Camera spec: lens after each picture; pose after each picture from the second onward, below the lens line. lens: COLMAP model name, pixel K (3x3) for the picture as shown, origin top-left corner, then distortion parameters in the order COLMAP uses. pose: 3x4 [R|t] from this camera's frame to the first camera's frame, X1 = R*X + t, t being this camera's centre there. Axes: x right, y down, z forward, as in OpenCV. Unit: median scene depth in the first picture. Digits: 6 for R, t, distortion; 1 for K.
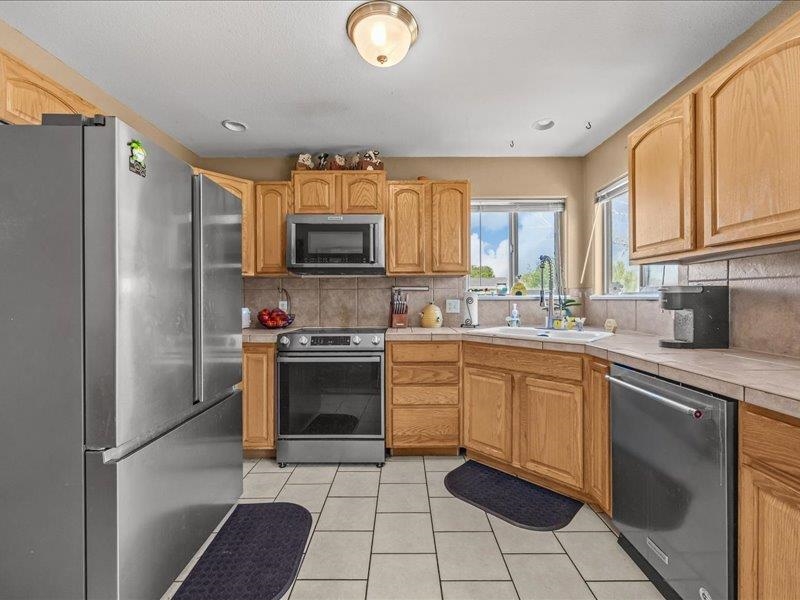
lens RADIAL K [[344.3, 0, 403.3], [0, 344.3, 299.3], [0, 0, 1]] dist [0.000112, 0.000761]
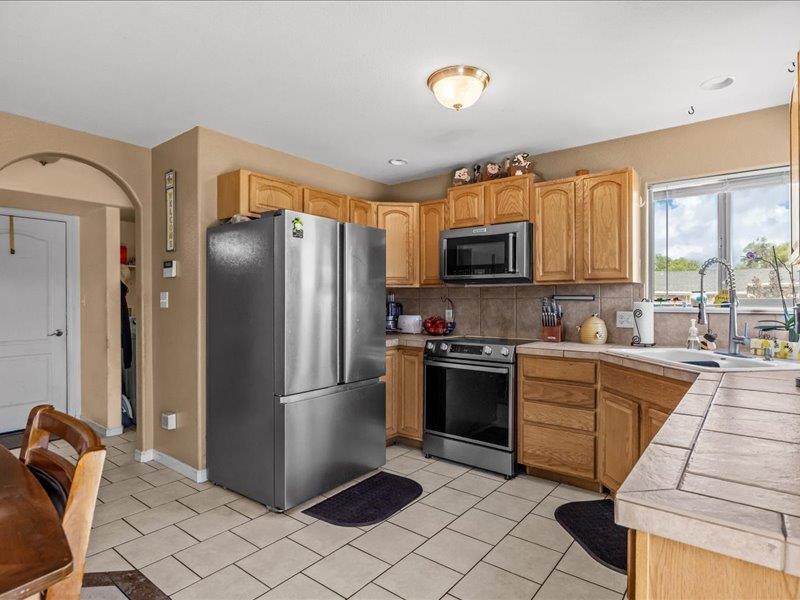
lens RADIAL K [[444.2, 0, 407.2], [0, 444.2, 302.3], [0, 0, 1]] dist [-0.006829, -0.000485]
pose [[0.789077, 0.006996, -0.614255, 0.476452], [-0.005403, 0.999976, 0.004448, -0.028631], [0.614271, -0.000191, 0.789095, -0.185343]]
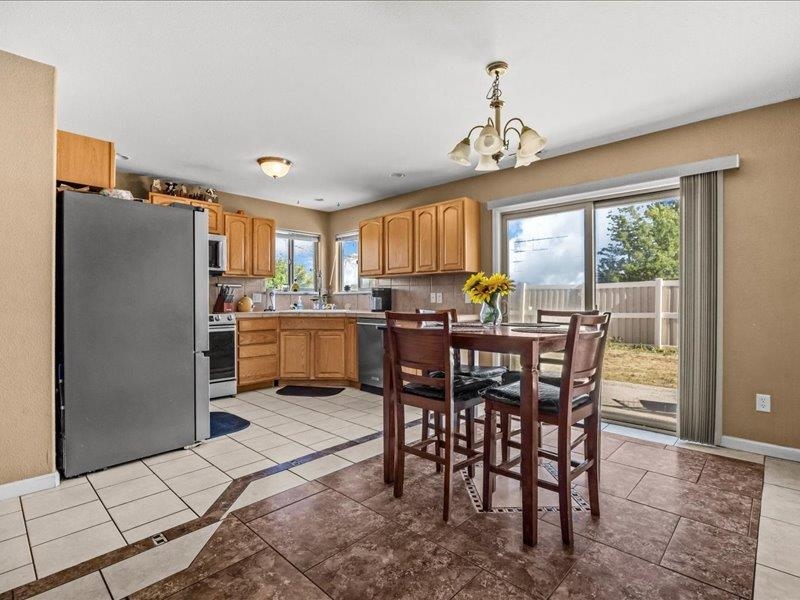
lens RADIAL K [[395.6, 0, 403.4], [0, 395.6, 299.4], [0, 0, 1]] dist [-0.013450, 0.002731]
pose [[0.685626, 0.003066, 0.727948, -0.837058], [0.000207, 0.999990, -0.004406, 0.042207], [-0.727954, 0.003172, 0.685619, -0.800708]]
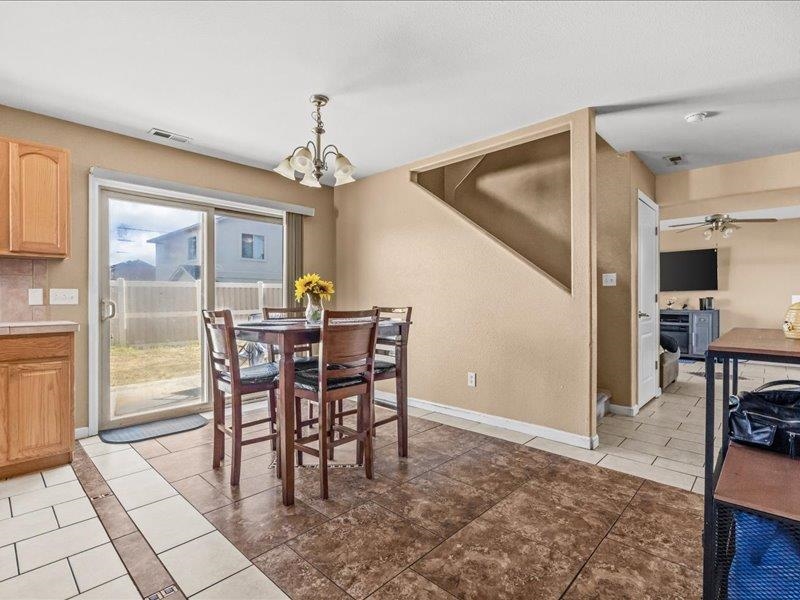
lens RADIAL K [[395.6, 0, 402.7], [0, 395.6, 298.6], [0, 0, 1]] dist [-0.013450, 0.002731]
pose [[-0.724613, 0.002856, 0.689151, -0.924502], [0.004101, 0.999992, 0.000169, 0.039197], [-0.689144, 0.002949, -0.724618, 0.302349]]
